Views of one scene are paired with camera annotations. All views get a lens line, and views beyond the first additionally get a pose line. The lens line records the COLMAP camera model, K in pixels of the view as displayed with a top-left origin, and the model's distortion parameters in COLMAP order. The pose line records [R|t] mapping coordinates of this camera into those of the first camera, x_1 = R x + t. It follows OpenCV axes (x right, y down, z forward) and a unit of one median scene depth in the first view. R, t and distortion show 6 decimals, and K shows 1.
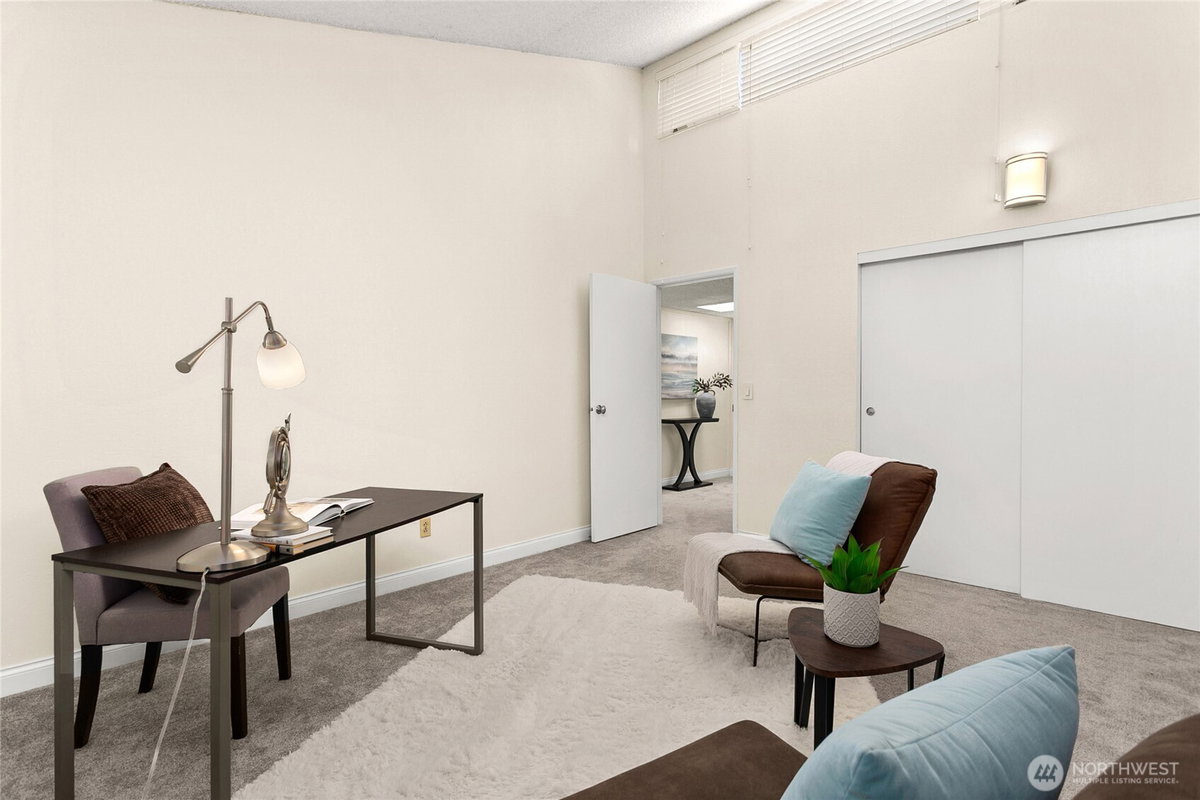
lens RADIAL K [[568.5, 0, 600.0], [0, 568.5, 400.0], [0, 0, 1]] dist [0.000029, 0.000019]
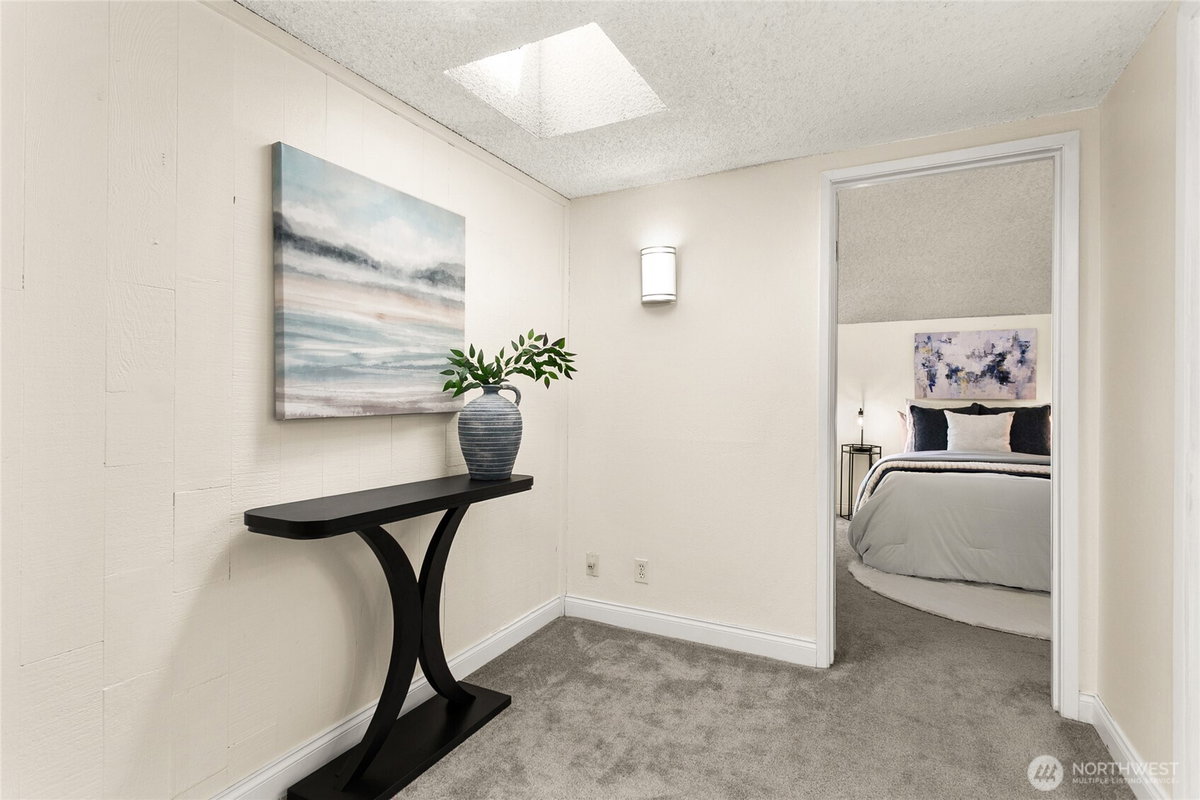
lens RADIAL K [[568.5, 0, 600.0], [0, 568.5, 400.0], [0, 0, 1]] dist [0.000029, 0.000019]
pose [[0.953662, -0.001536, 0.300875, 0.151397], [0.001844, 0.999998, -0.000741, -0.009695], [-0.300873, 0.001261, 0.953663, 0.695115]]
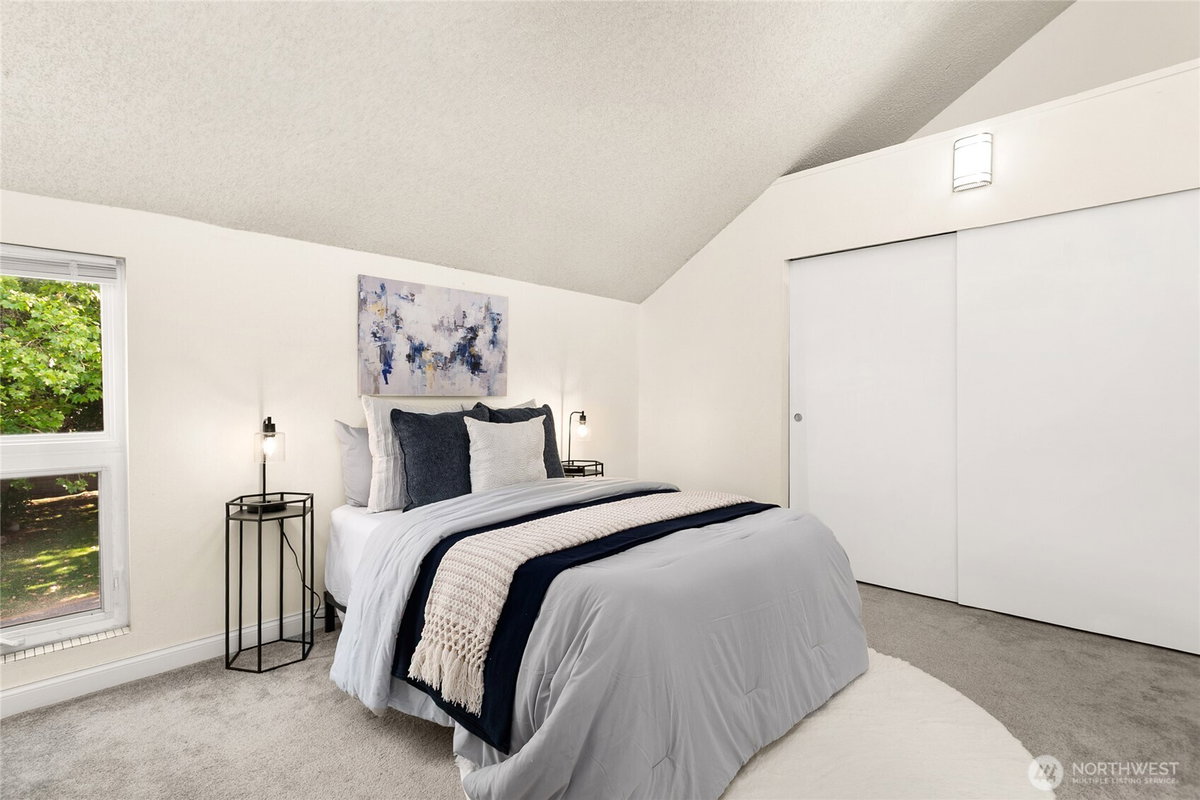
lens RADIAL K [[568.5, 0, 600.0], [0, 568.5, 400.0], [0, 0, 1]] dist [0.000029, 0.000019]
pose [[-0.007562, -0.014587, 0.999865, 0.216435], [0.005220, 0.999879, 0.014627, -0.010833], [-0.999958, 0.005330, -0.007484, 0.822966]]
